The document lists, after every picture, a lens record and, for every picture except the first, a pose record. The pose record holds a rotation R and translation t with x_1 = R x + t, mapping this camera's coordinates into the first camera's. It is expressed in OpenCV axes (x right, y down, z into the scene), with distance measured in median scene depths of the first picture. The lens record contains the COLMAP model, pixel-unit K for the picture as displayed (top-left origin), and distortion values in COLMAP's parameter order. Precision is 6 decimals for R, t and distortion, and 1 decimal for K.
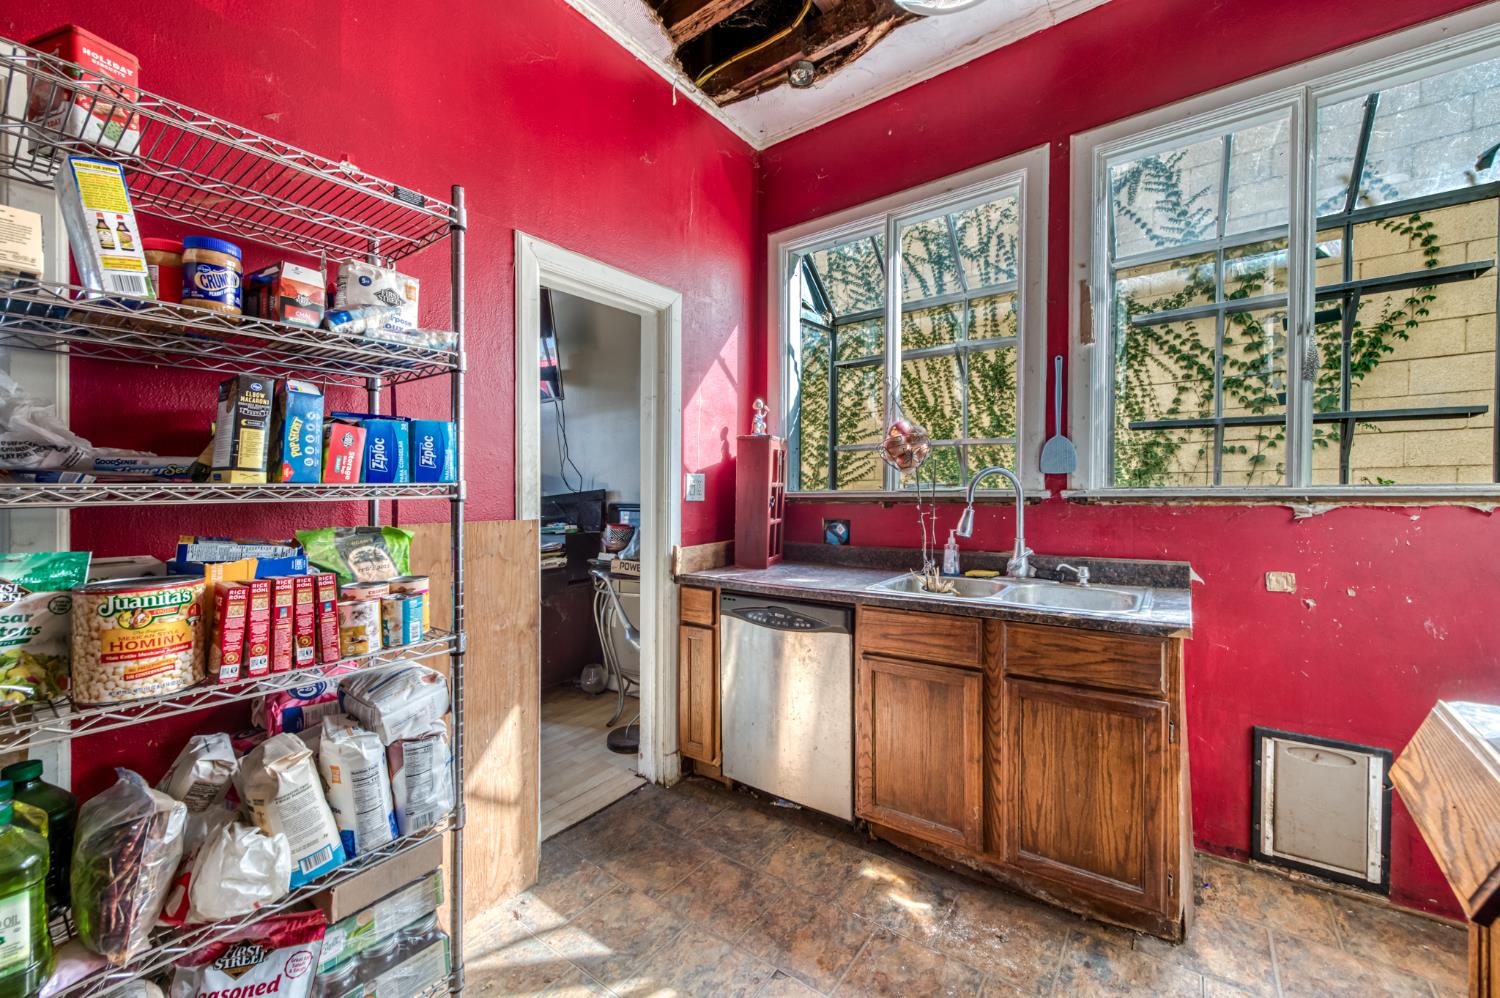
lens RADIAL K [[603.2, 0, 749.3], [0, 603.2, 509.6], [0, 0, 1]] dist [0.002978, -0.002360]
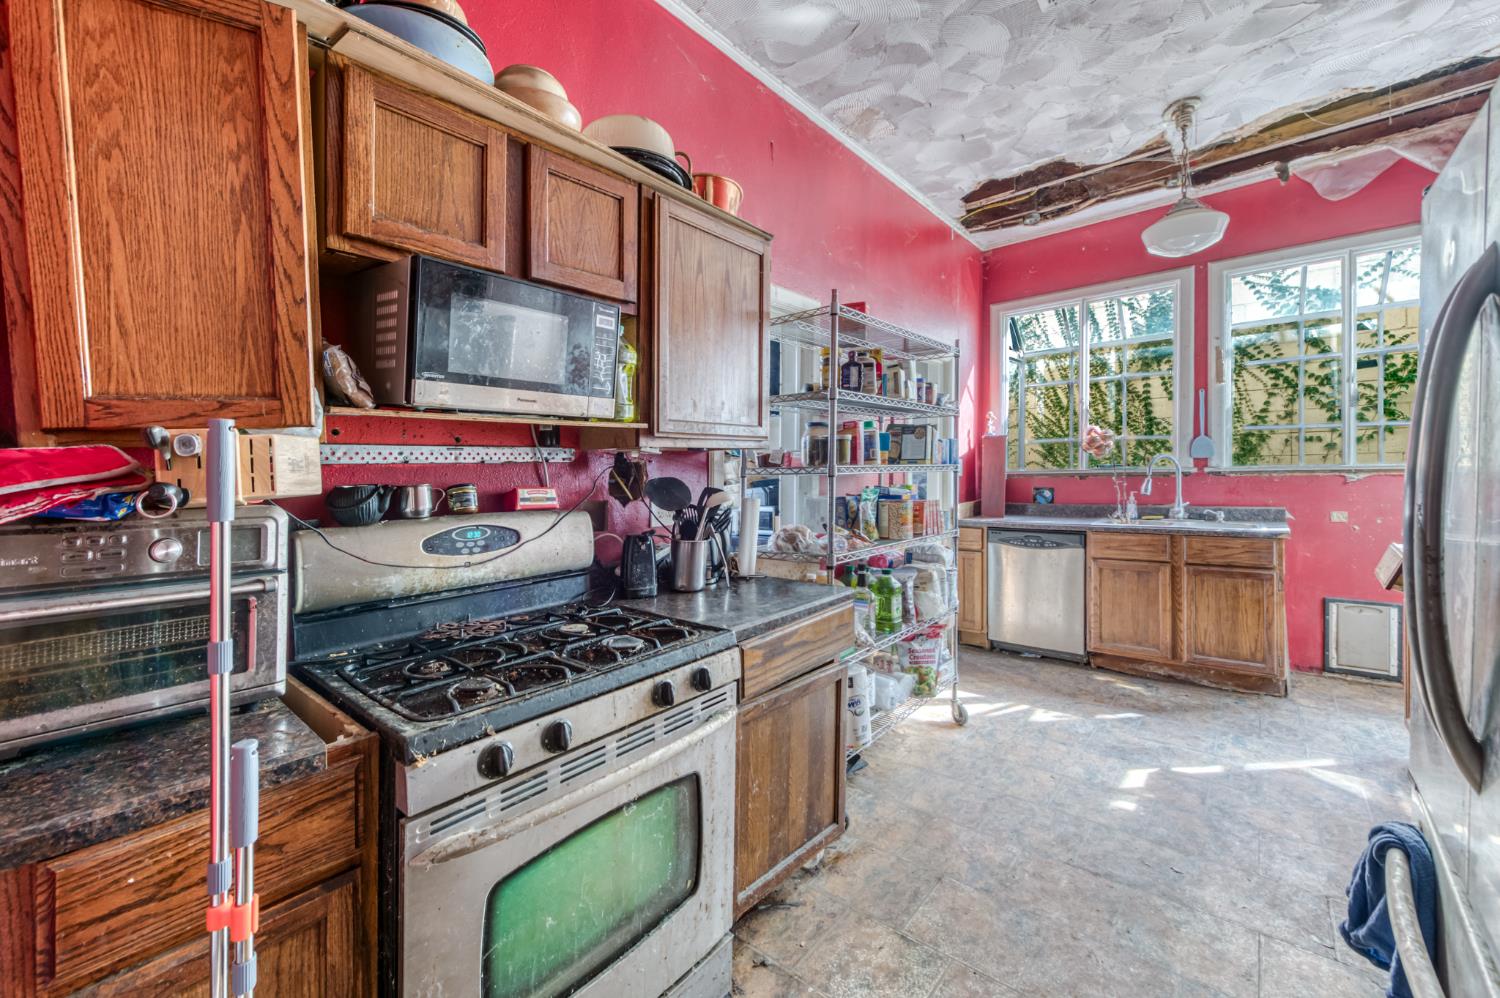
lens RADIAL K [[603.2, 0, 751.5], [0, 603.2, 486.3], [0, 0, 1]] dist [0.002978, -0.002360]
pose [[0.997181, -0.003620, -0.074952, -0.637947], [0.002782, 0.999933, -0.011277, 0.036839], [0.074988, 0.011036, 0.997123, -0.806911]]
